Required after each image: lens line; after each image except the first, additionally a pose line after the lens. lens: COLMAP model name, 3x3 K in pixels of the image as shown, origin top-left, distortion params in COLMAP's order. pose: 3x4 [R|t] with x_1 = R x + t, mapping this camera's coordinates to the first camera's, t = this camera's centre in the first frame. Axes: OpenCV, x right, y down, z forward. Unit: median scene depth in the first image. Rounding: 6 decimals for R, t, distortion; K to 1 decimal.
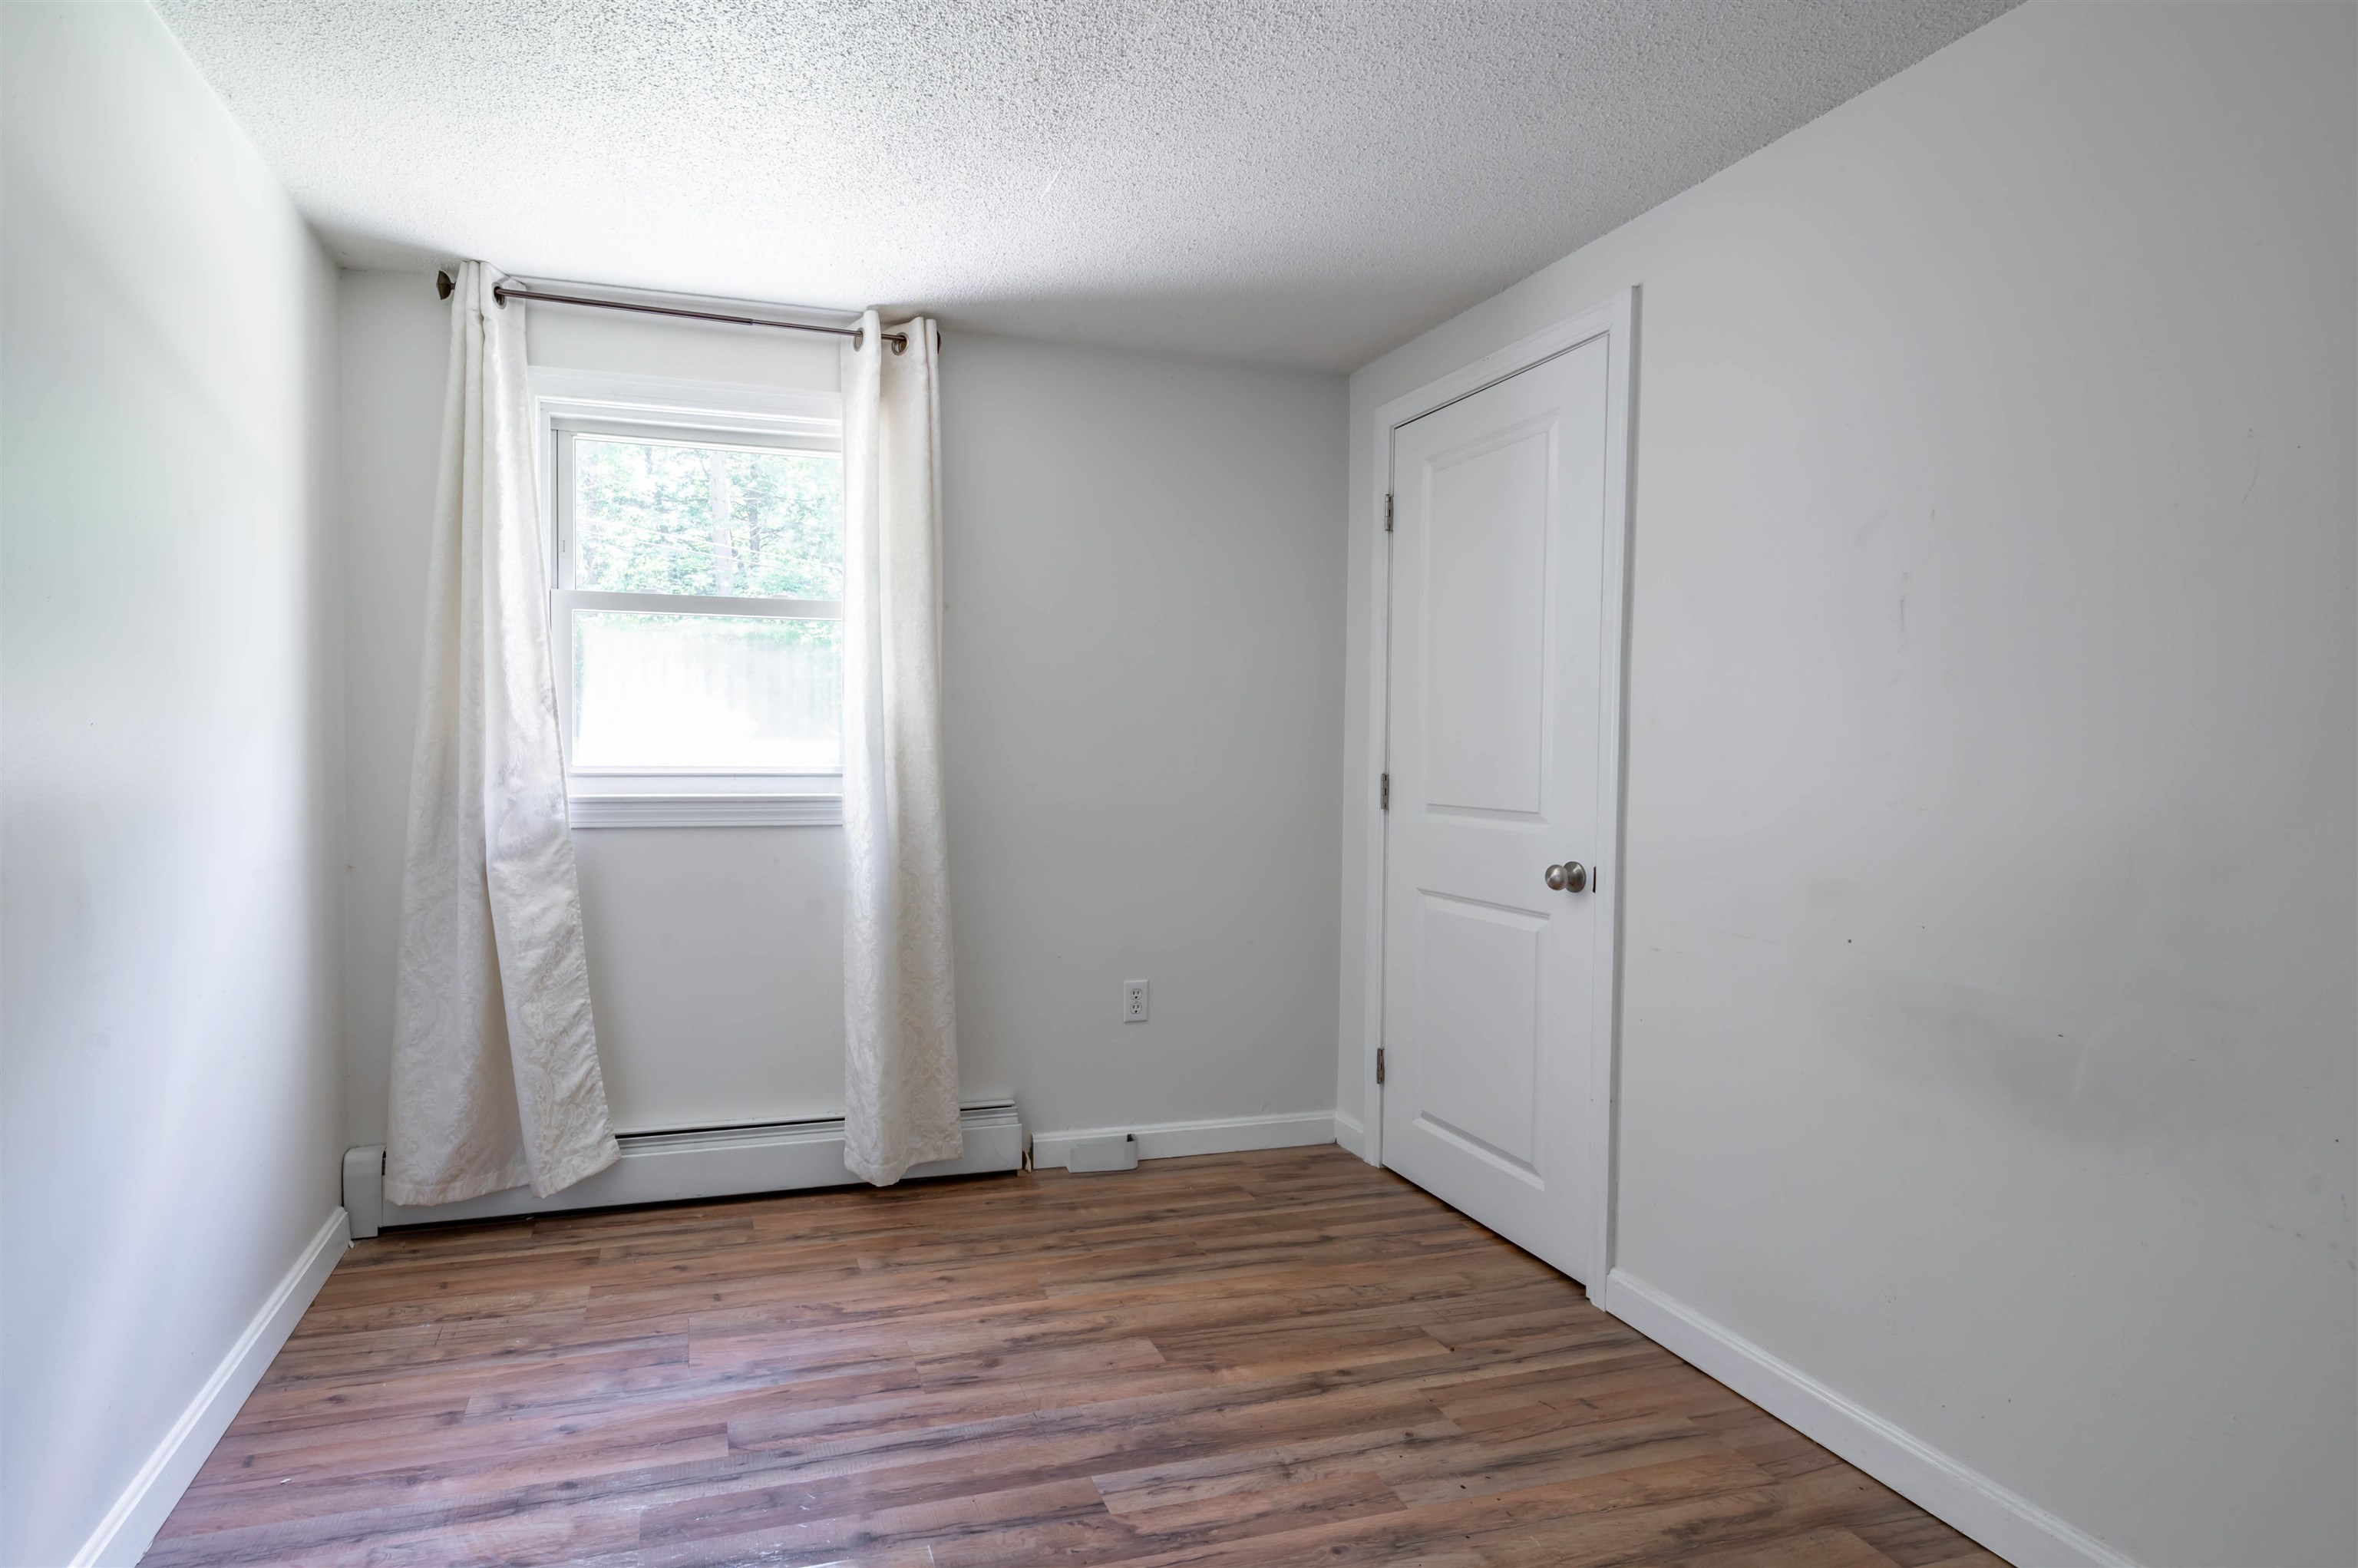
lens RADIAL K [[1198.2, 0, 1179.0], [0, 1198.2, 784.0], [0, 0, 1]] dist [-0.002121, 0.000877]
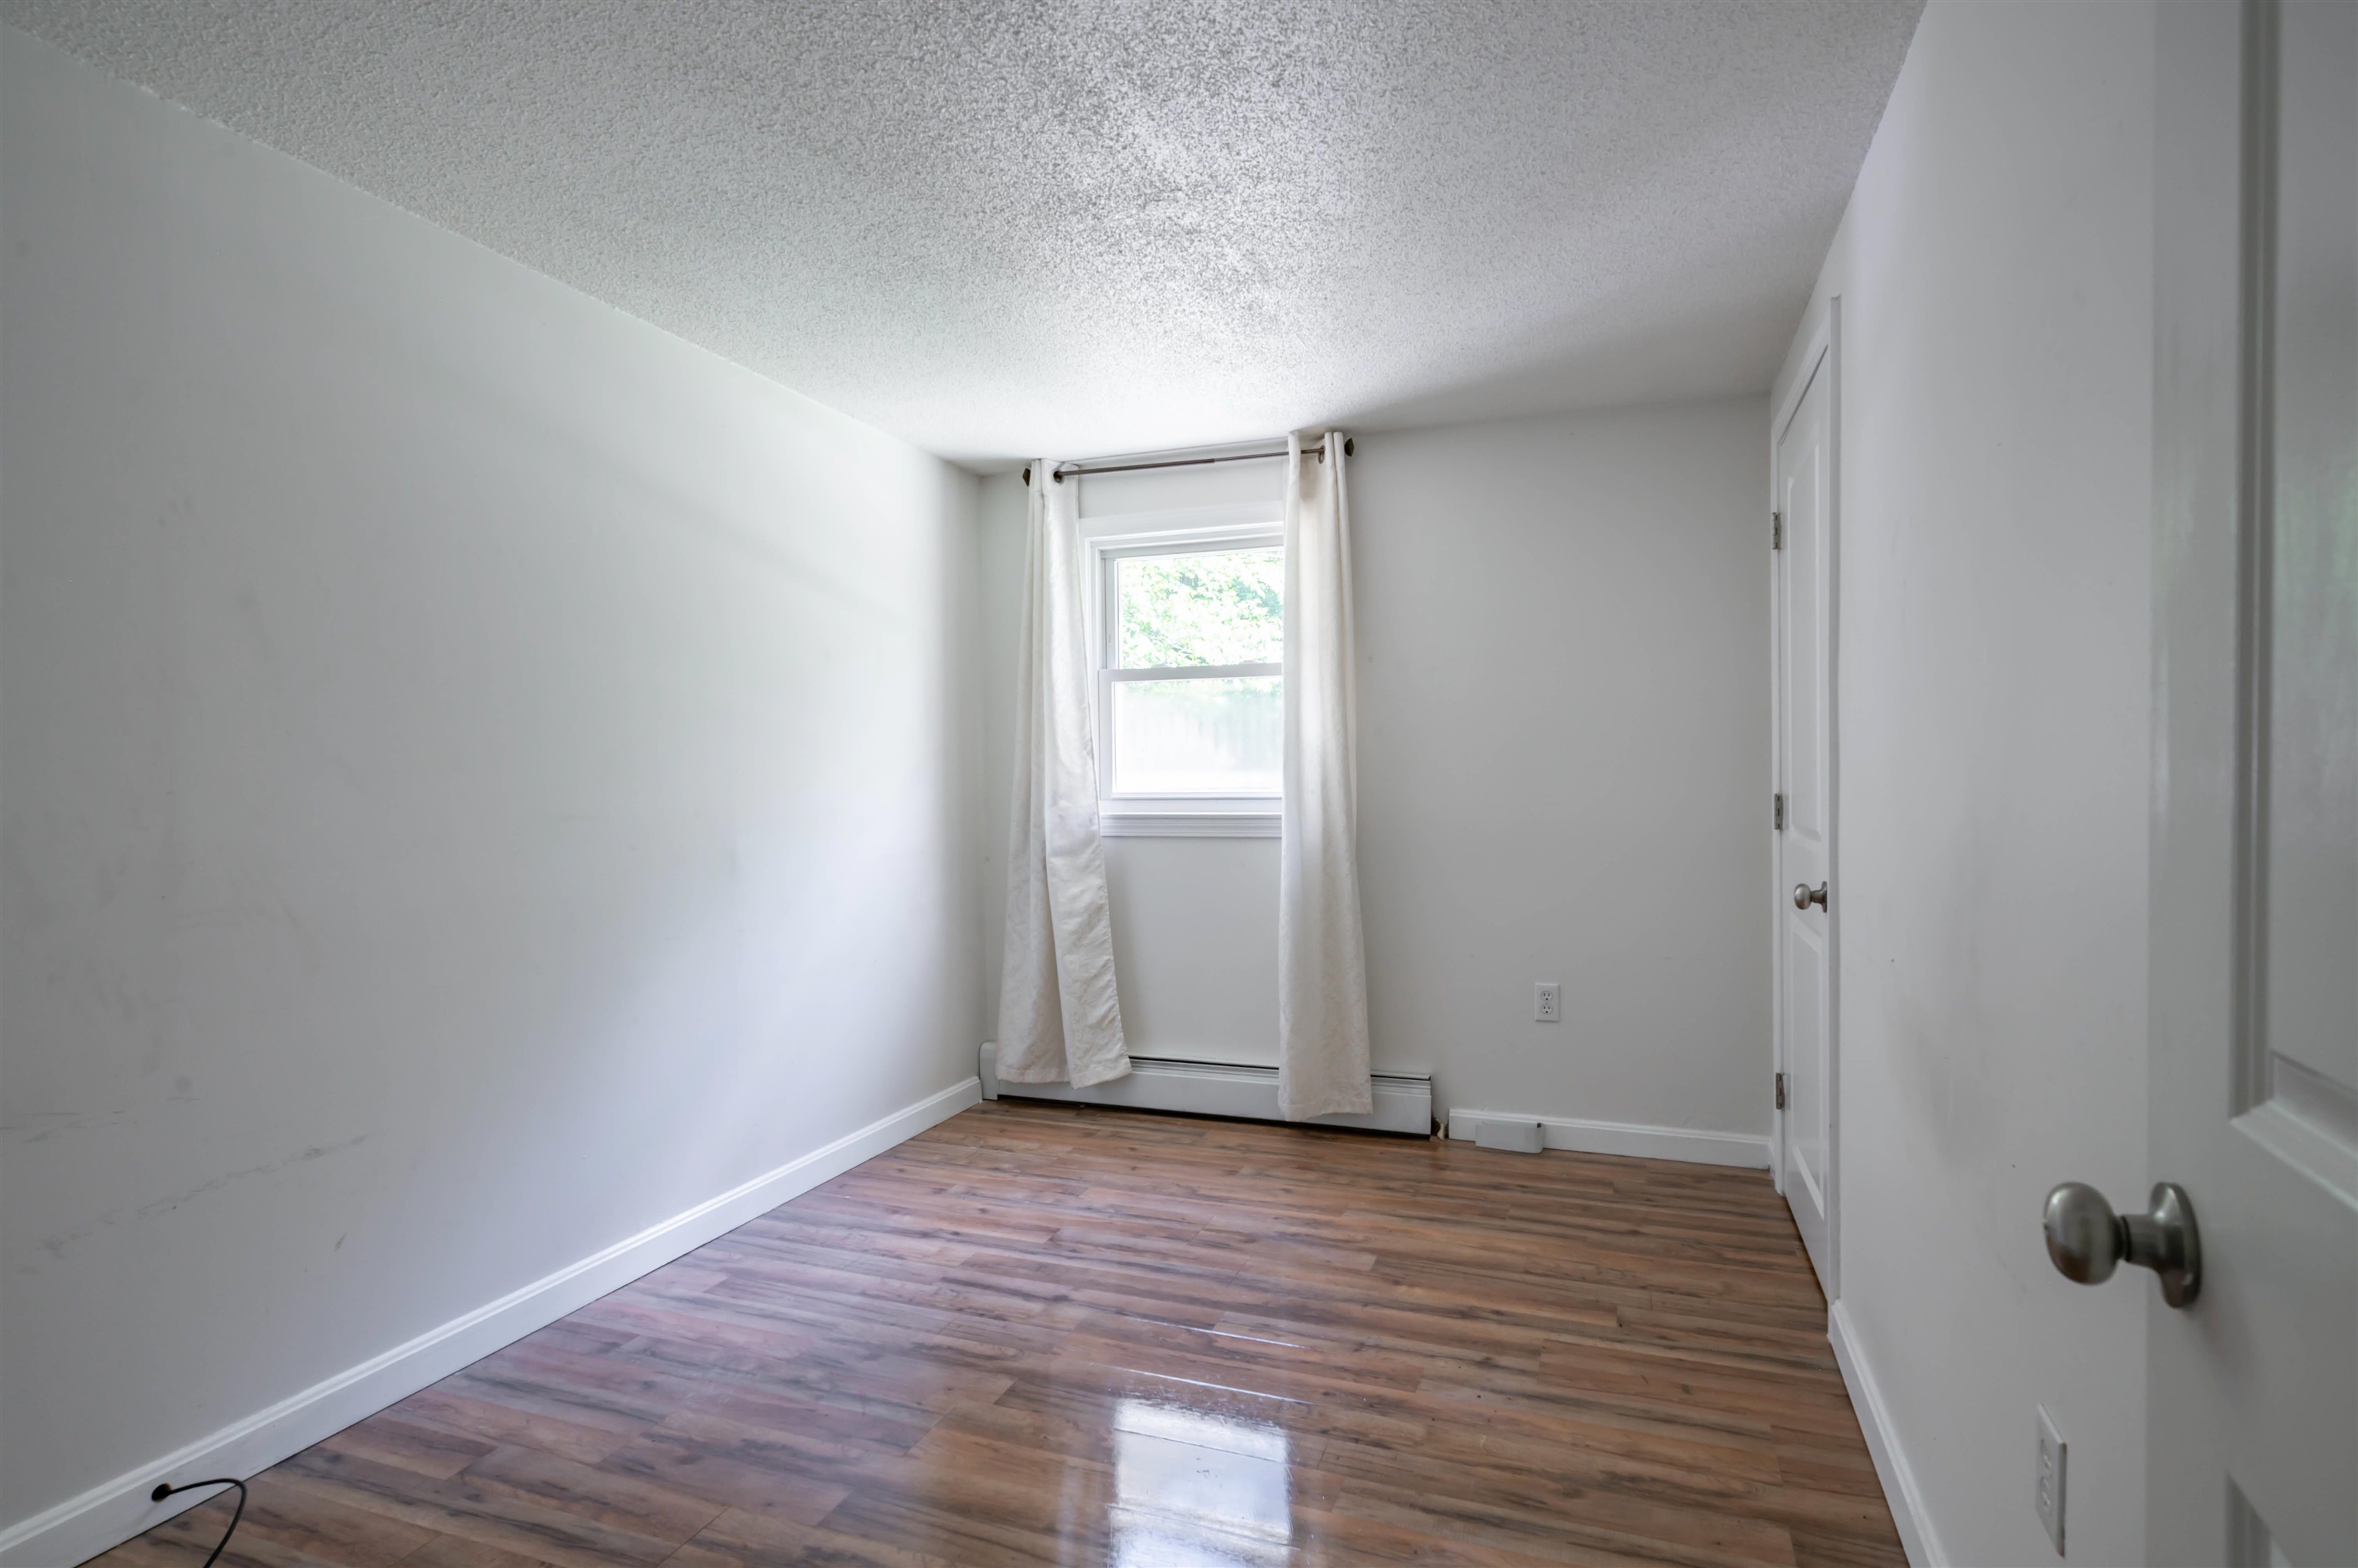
lens RADIAL K [[1124.1, 0, 1179.0], [0, 1124.1, 784.0], [0, 0, 1]] dist [-0.004627, 0.000267]
pose [[0.816236, -0.012409, -0.577586, 0.362731], [0.000328, 0.999779, -0.021017, 0.003329], [0.577719, 0.016966, 0.816059, -0.048209]]
